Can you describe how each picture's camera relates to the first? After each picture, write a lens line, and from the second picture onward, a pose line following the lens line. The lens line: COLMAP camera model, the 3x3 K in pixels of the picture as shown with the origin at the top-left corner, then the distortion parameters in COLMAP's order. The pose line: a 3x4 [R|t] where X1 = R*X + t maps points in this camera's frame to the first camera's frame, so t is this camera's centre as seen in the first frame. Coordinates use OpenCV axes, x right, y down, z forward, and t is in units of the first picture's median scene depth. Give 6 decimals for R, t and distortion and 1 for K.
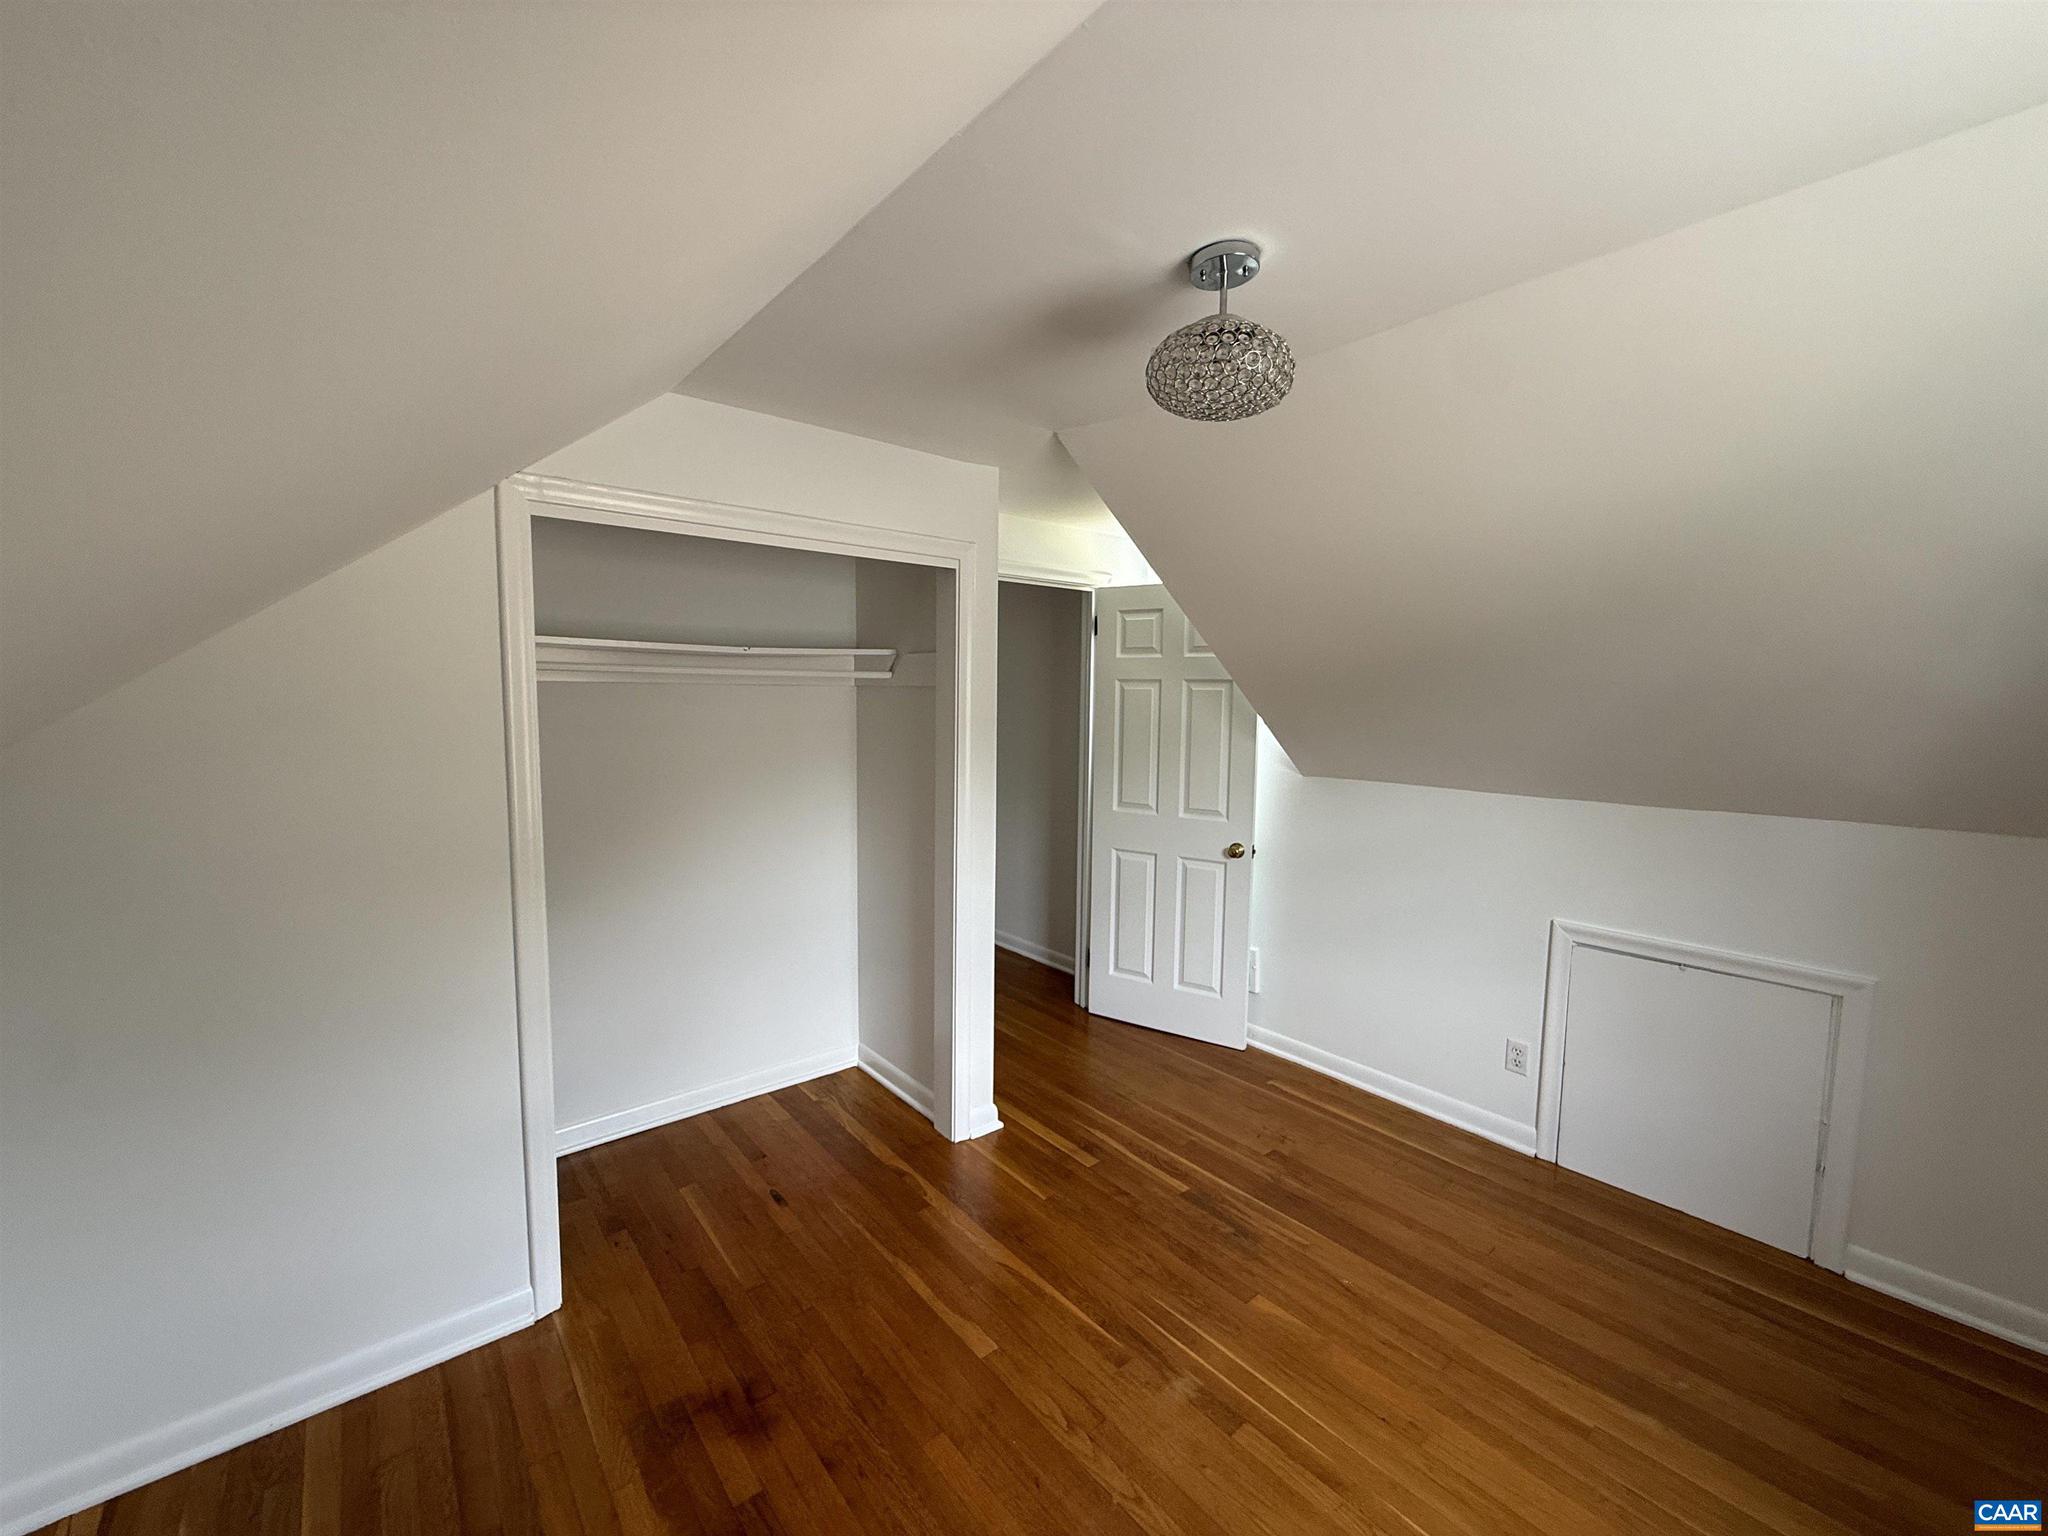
lens RADIAL K [[819.8, 0, 1016.9], [0, 819.8, 770.8], [0, 0, 1]] dist [-0.000757, 0.000286]
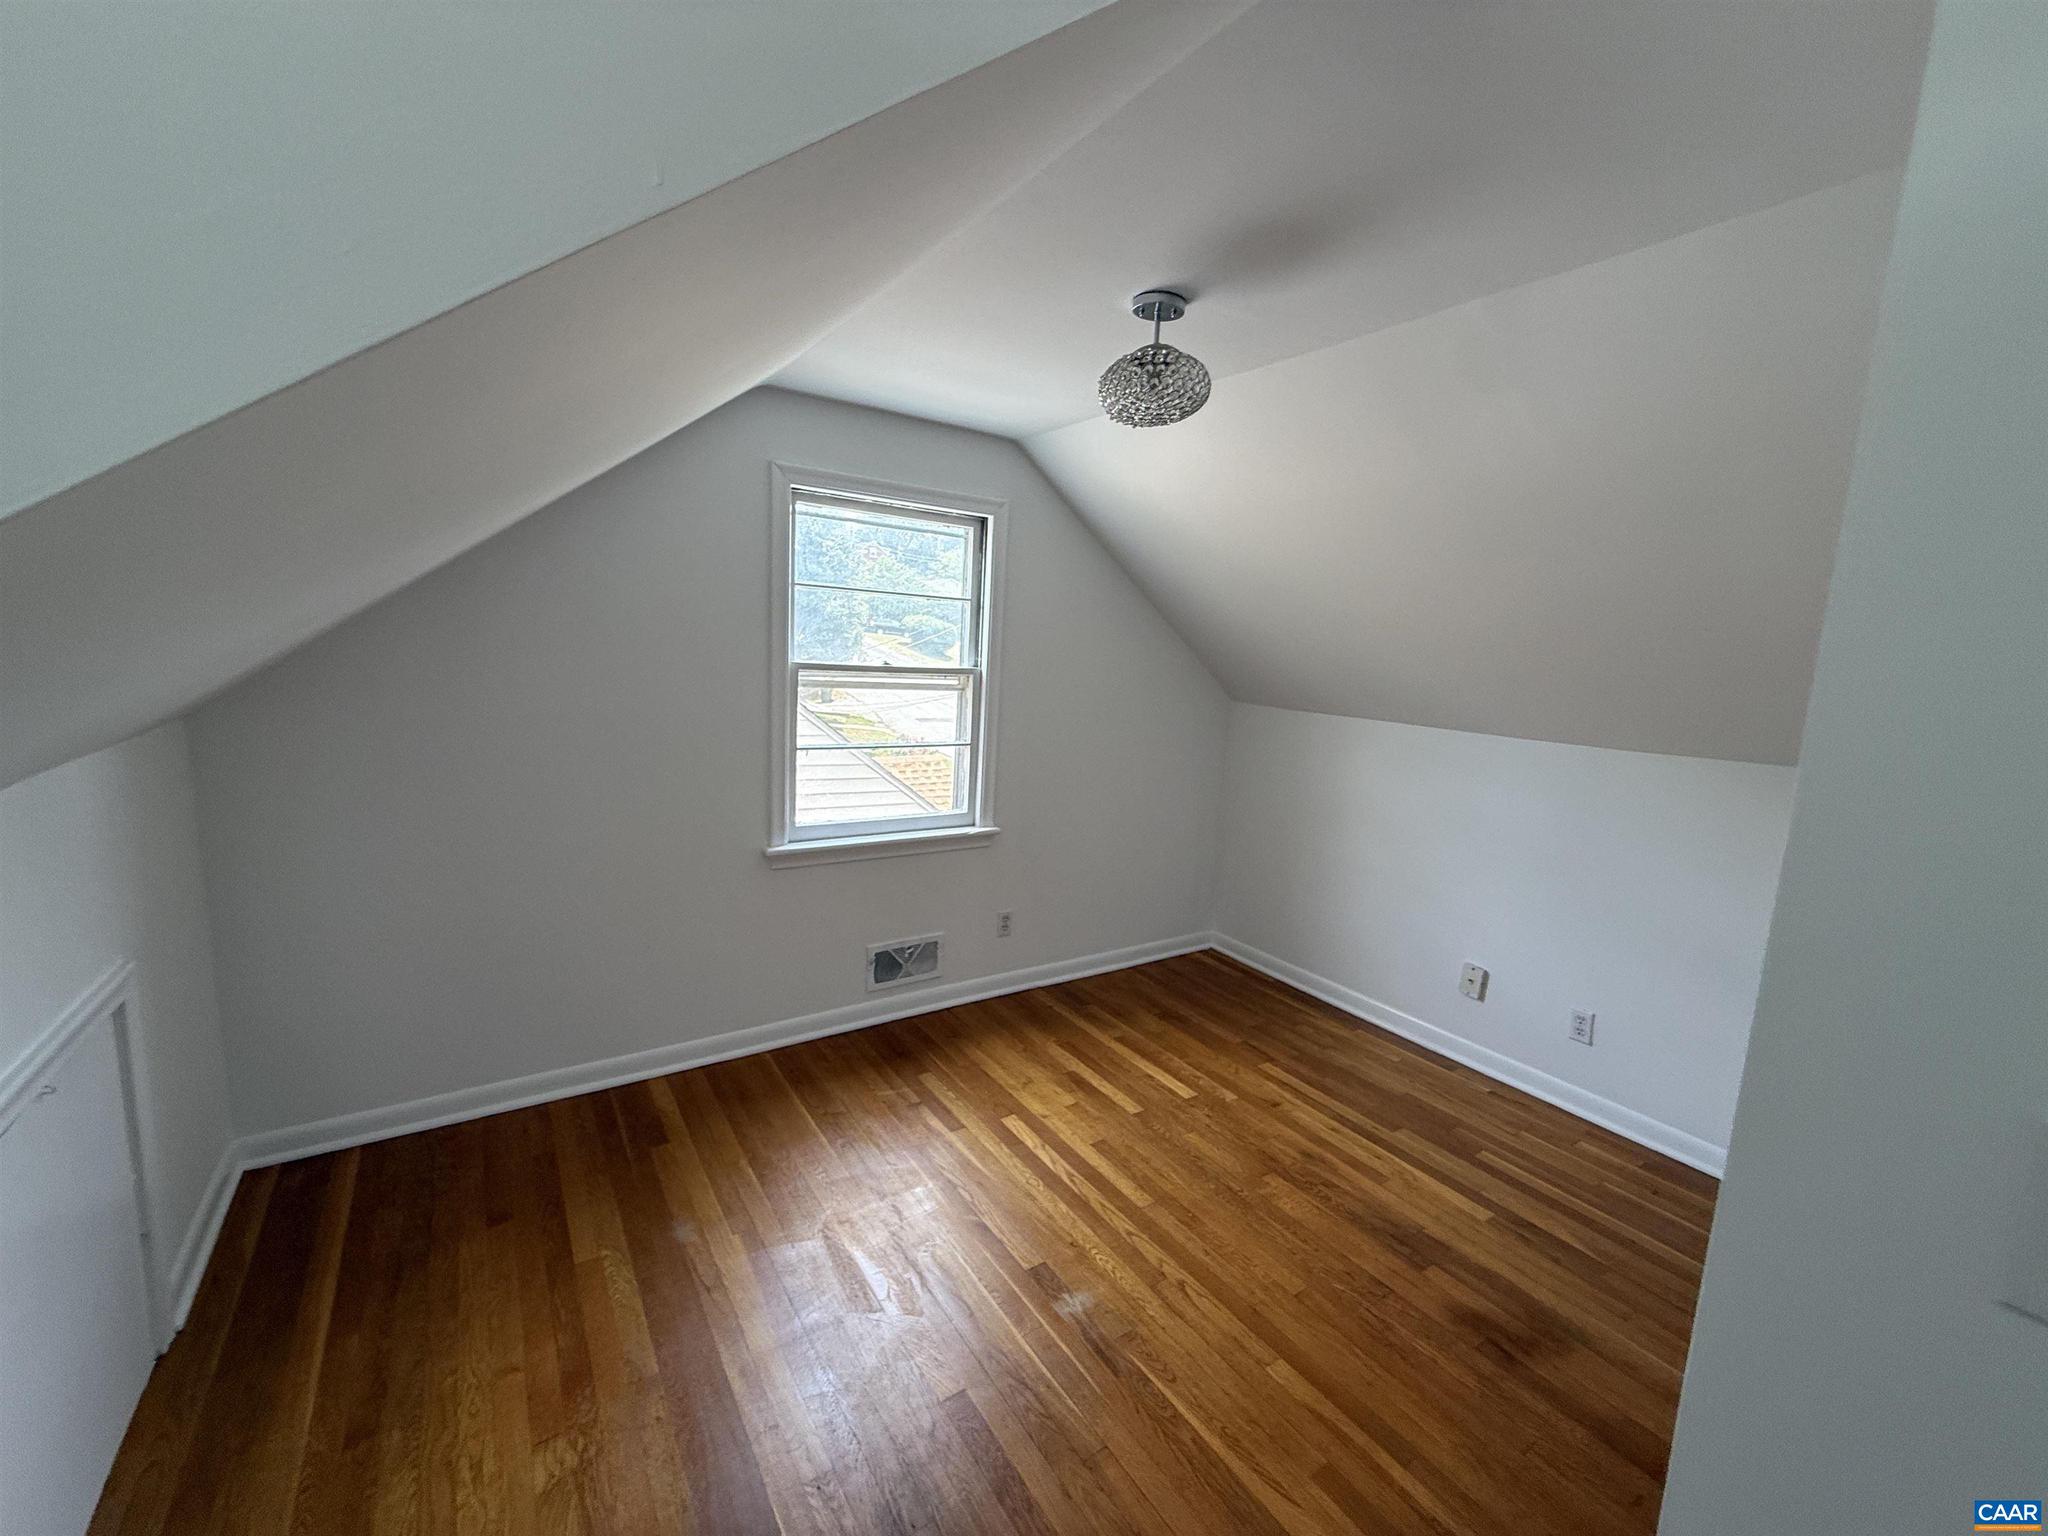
lens RADIAL K [[819.8, 0, 1016.9], [0, 819.8, 770.8], [0, 0, 1]] dist [-0.000757, 0.000286]
pose [[-0.992660, -0.075601, 0.094397, 0.226417], [-0.051504, 0.970475, 0.235637, -0.144814], [-0.109424, 0.229046, -0.967246, 1.855713]]
